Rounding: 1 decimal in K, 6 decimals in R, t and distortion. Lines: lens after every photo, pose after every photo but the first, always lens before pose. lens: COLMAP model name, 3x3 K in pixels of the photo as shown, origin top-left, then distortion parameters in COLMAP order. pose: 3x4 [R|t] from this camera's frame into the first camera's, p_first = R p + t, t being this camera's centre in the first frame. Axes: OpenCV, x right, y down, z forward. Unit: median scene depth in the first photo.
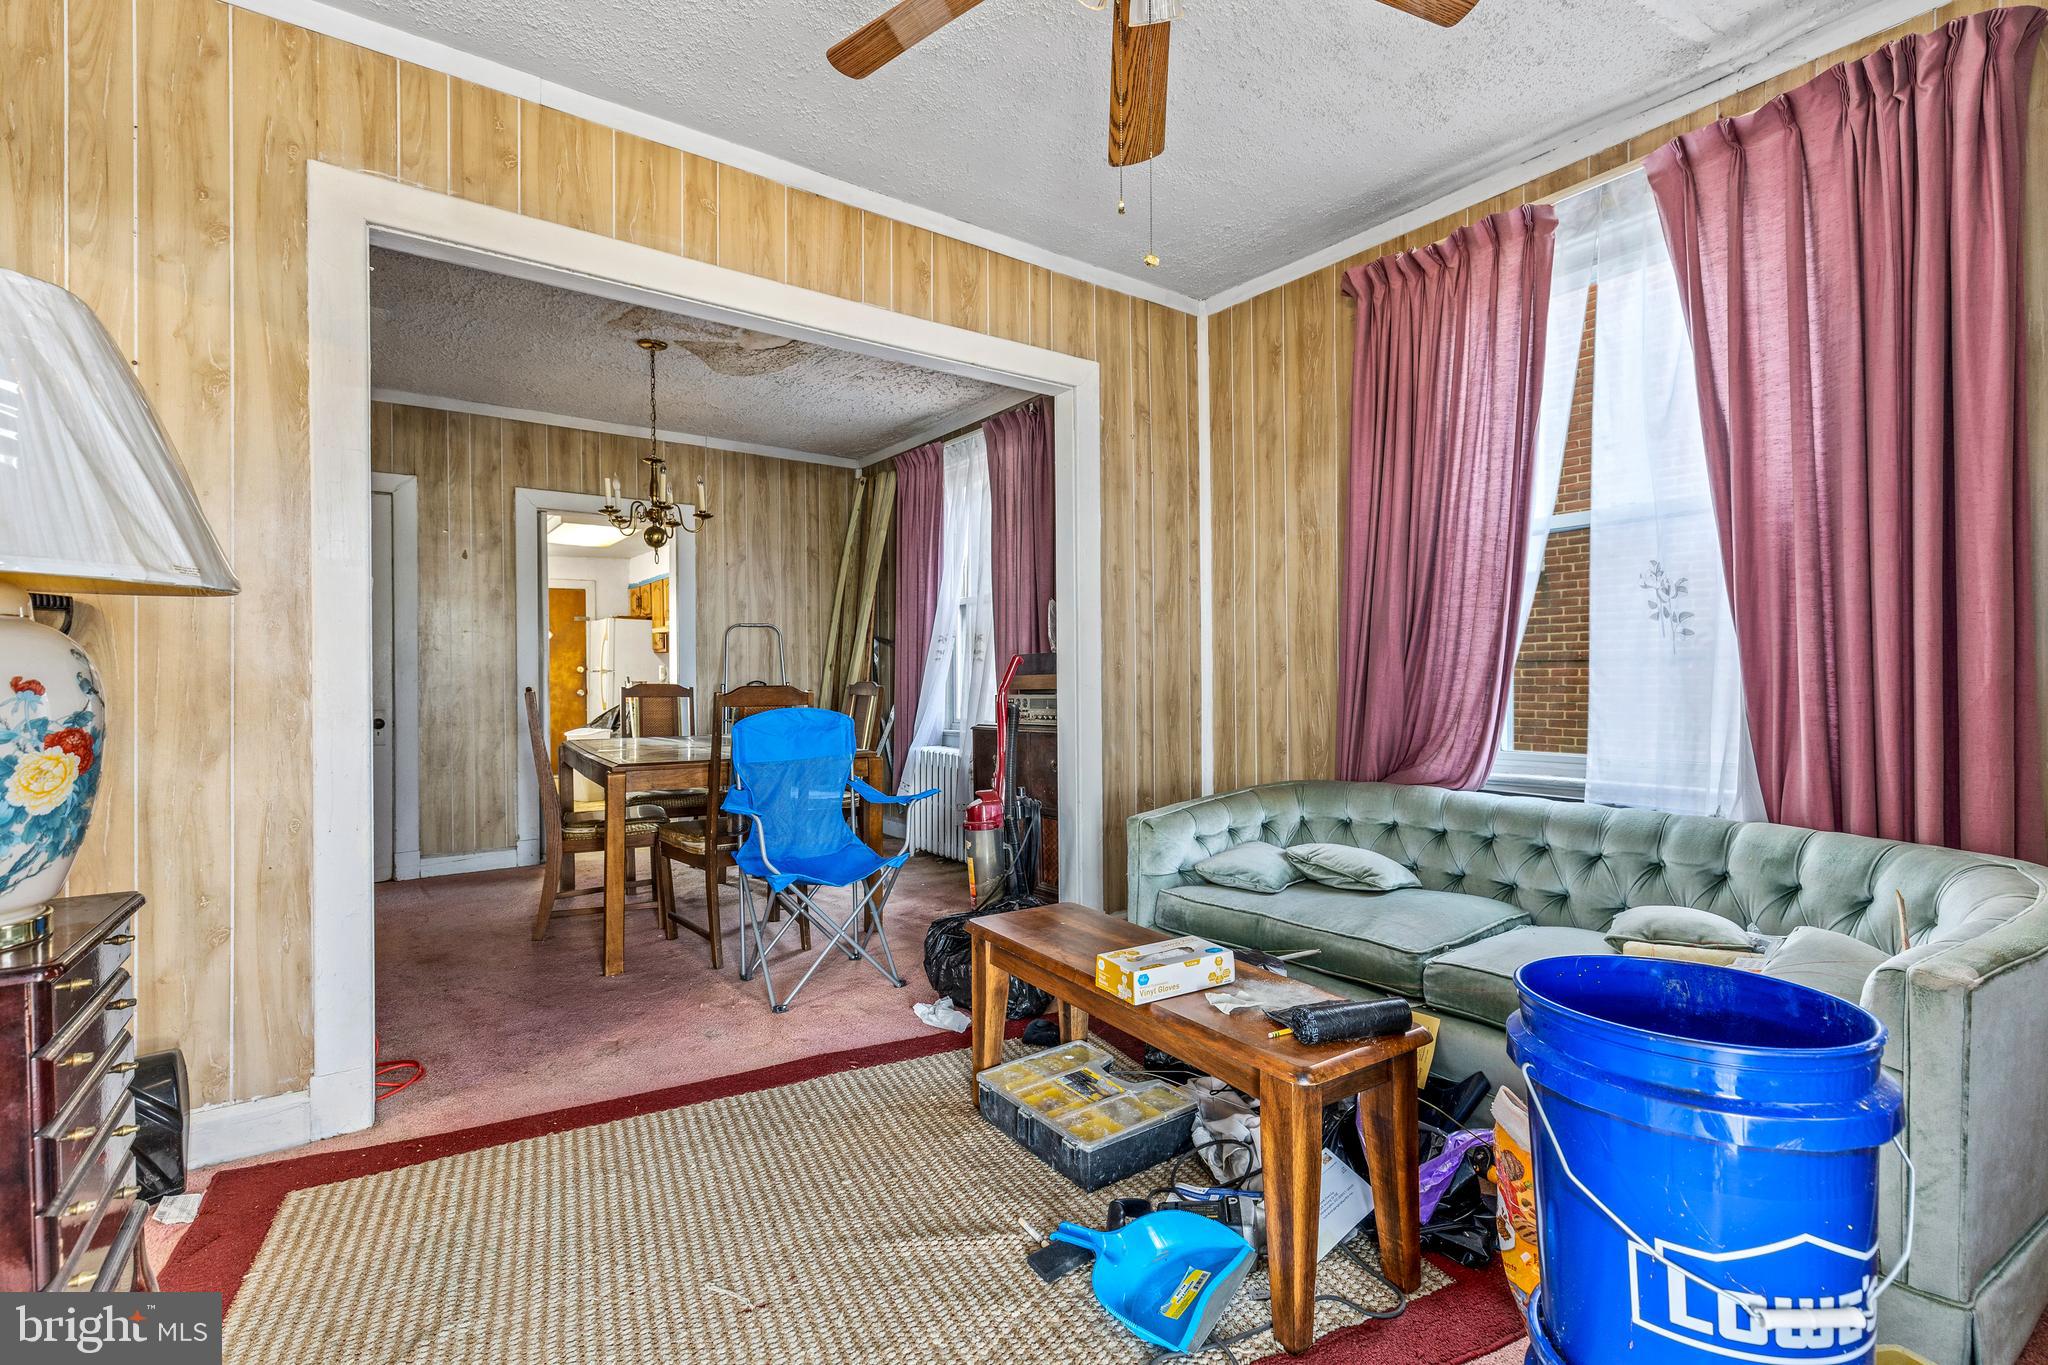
lens RADIAL K [[942.0, 0, 1019.7], [0, 942.0, 677.7], [0, 0, 1]] dist [0.007884, 0.000577]
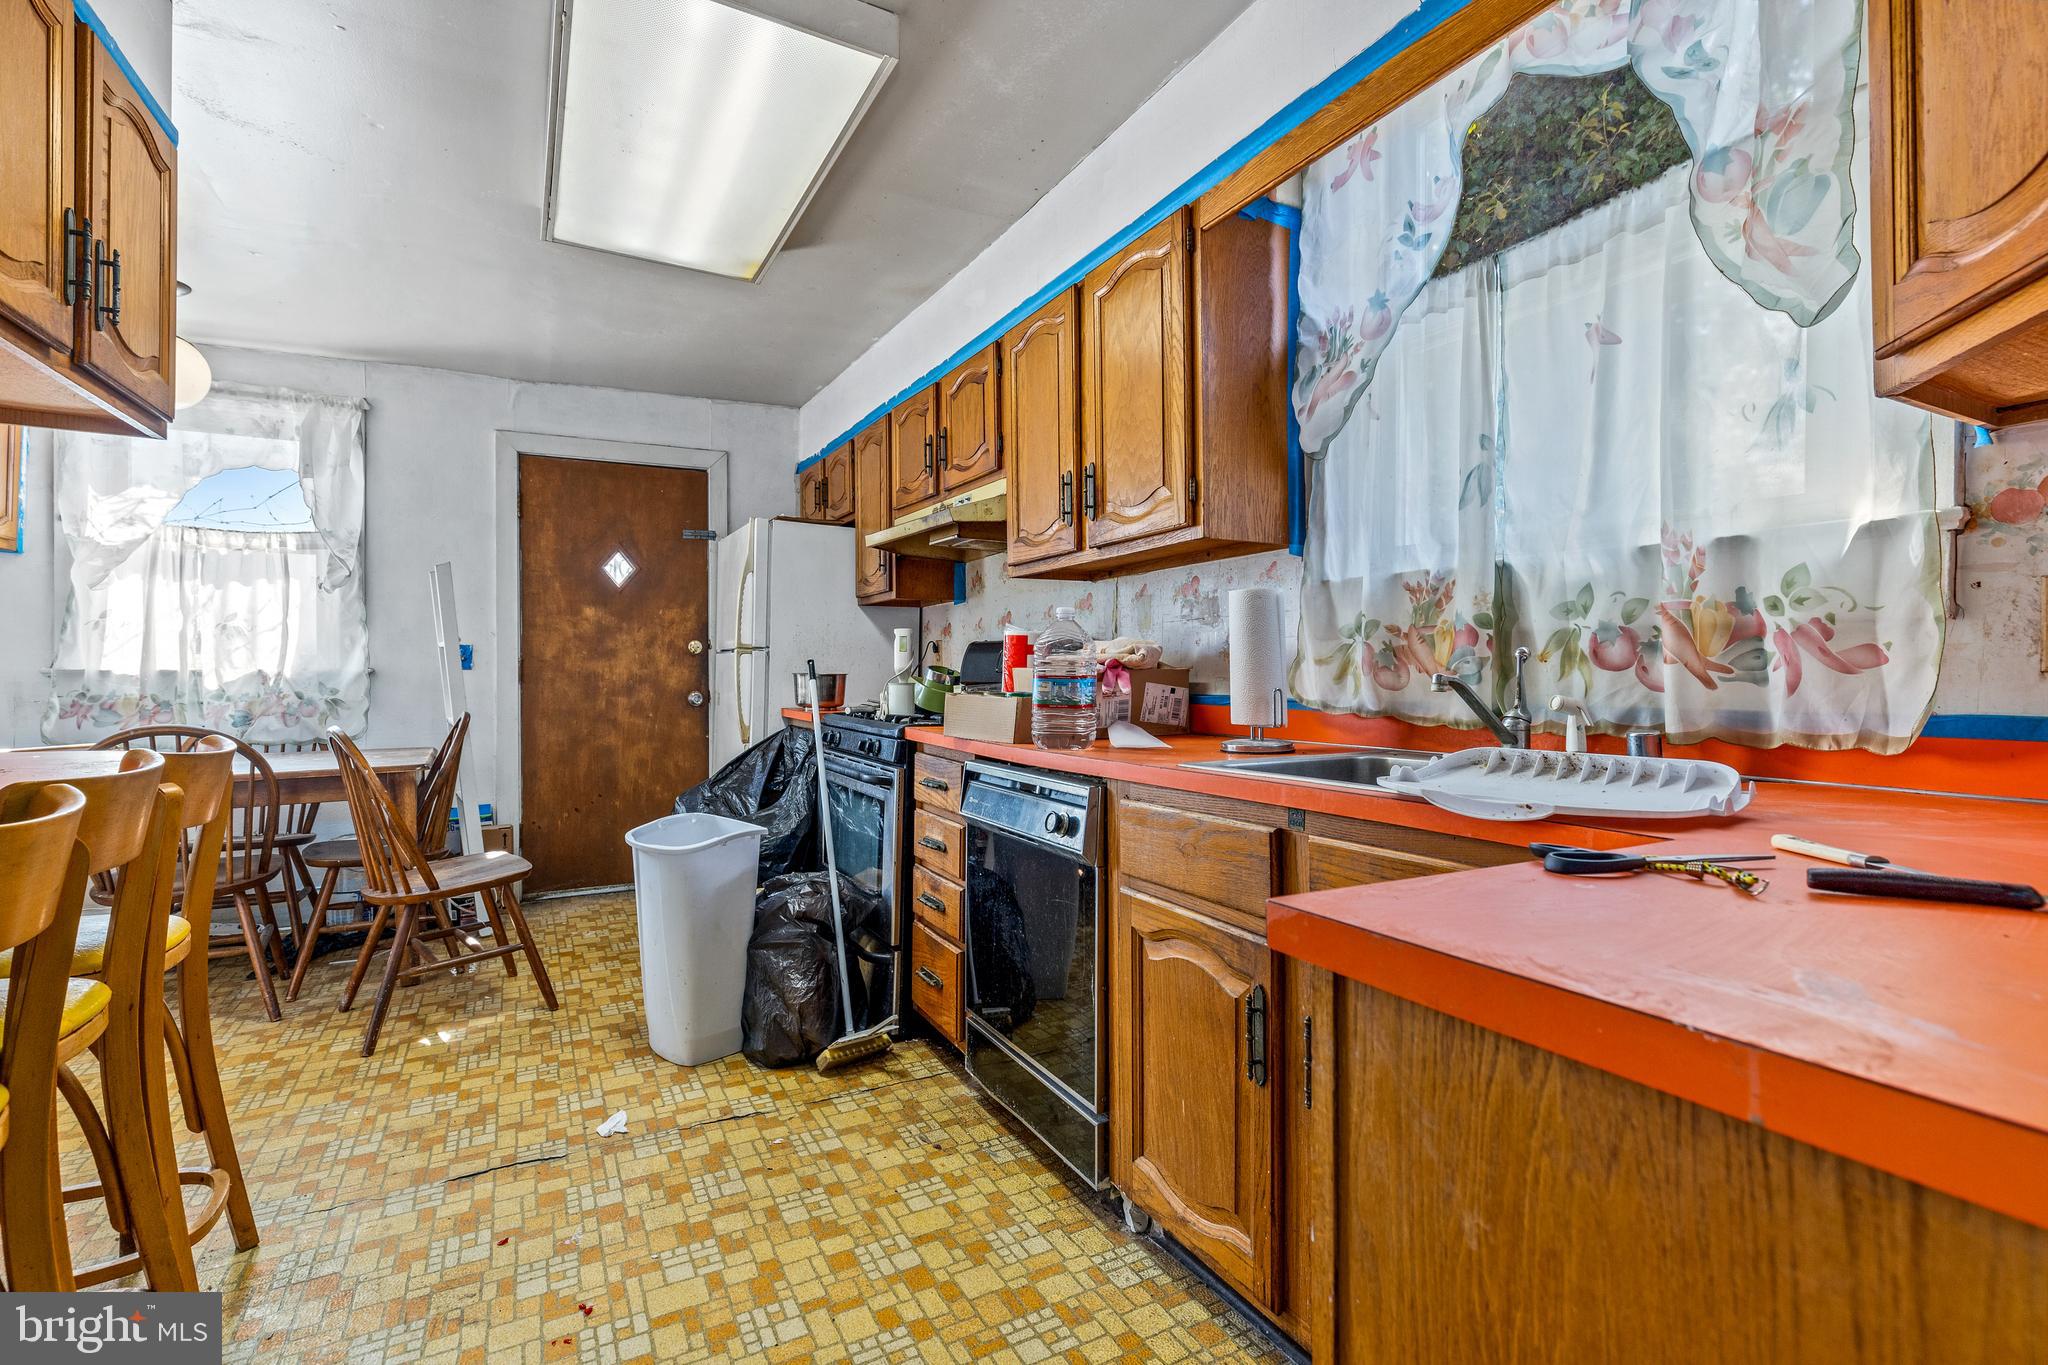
lens RADIAL K [[942.0, 0, 1019.7], [0, 942.0, 677.7], [0, 0, 1]] dist [0.007884, 0.000577]
pose [[0.990875, 0.008160, -0.134534, -0.483763], [-0.007498, 0.999957, 0.005425, 0.004754], [0.134572, -0.004367, 0.990894, 1.106660]]
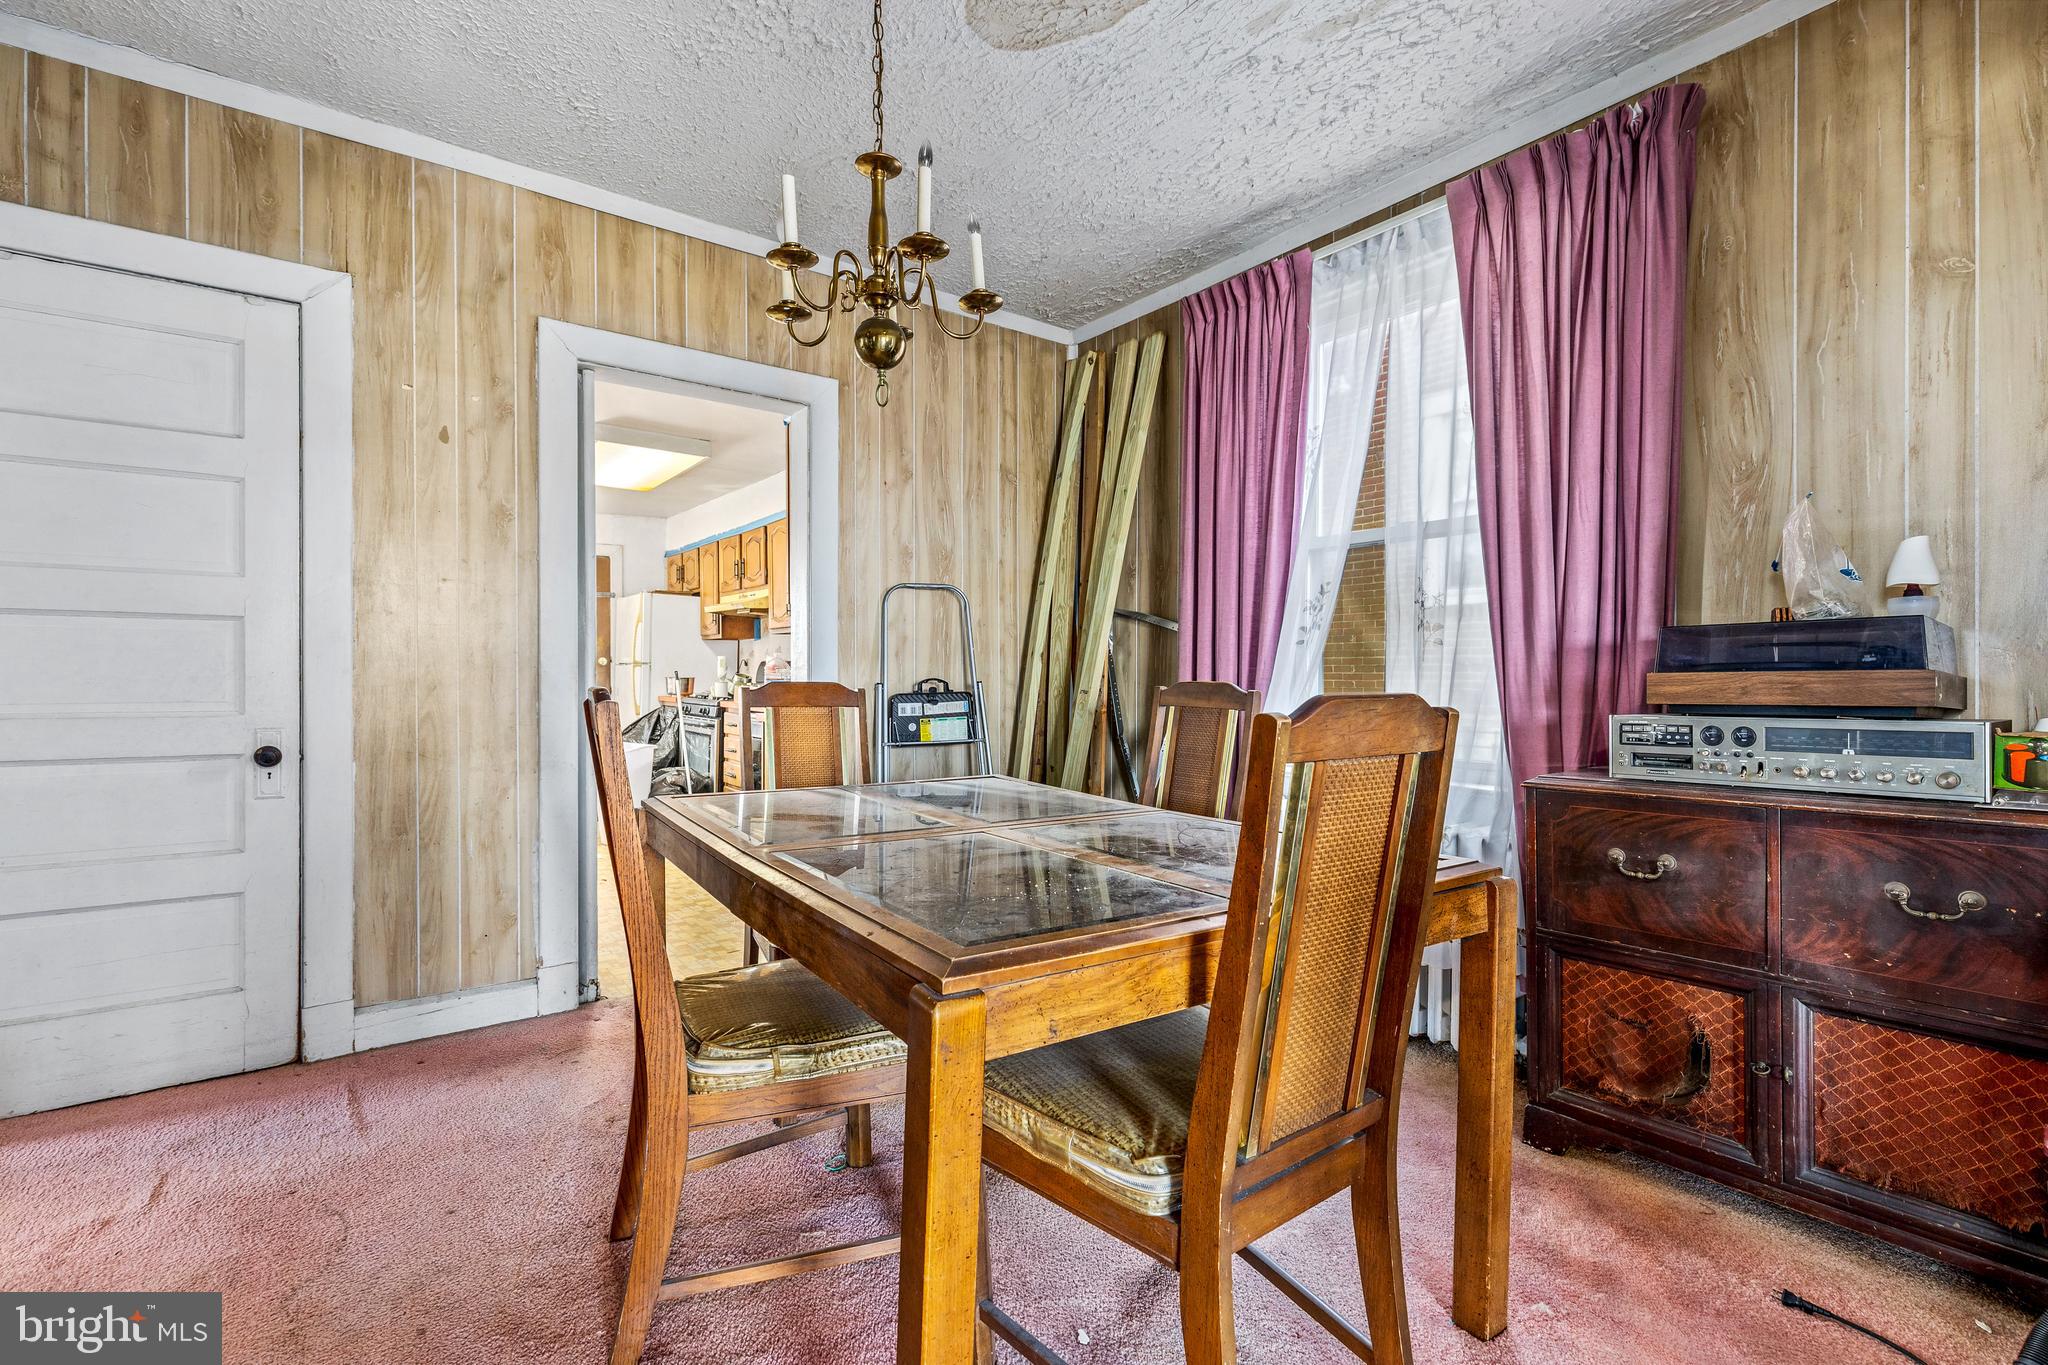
lens RADIAL K [[948.3, 0, 1024.0], [0, 948.3, 682.5], [0, 0, 1]] dist [0.004552, 0.000621]
pose [[0.999920, 0.009062, 0.008854, -0.252738], [-0.009109, 0.999944, 0.005317, 0.002510], [-0.008805, -0.005397, 0.999947, 0.440724]]
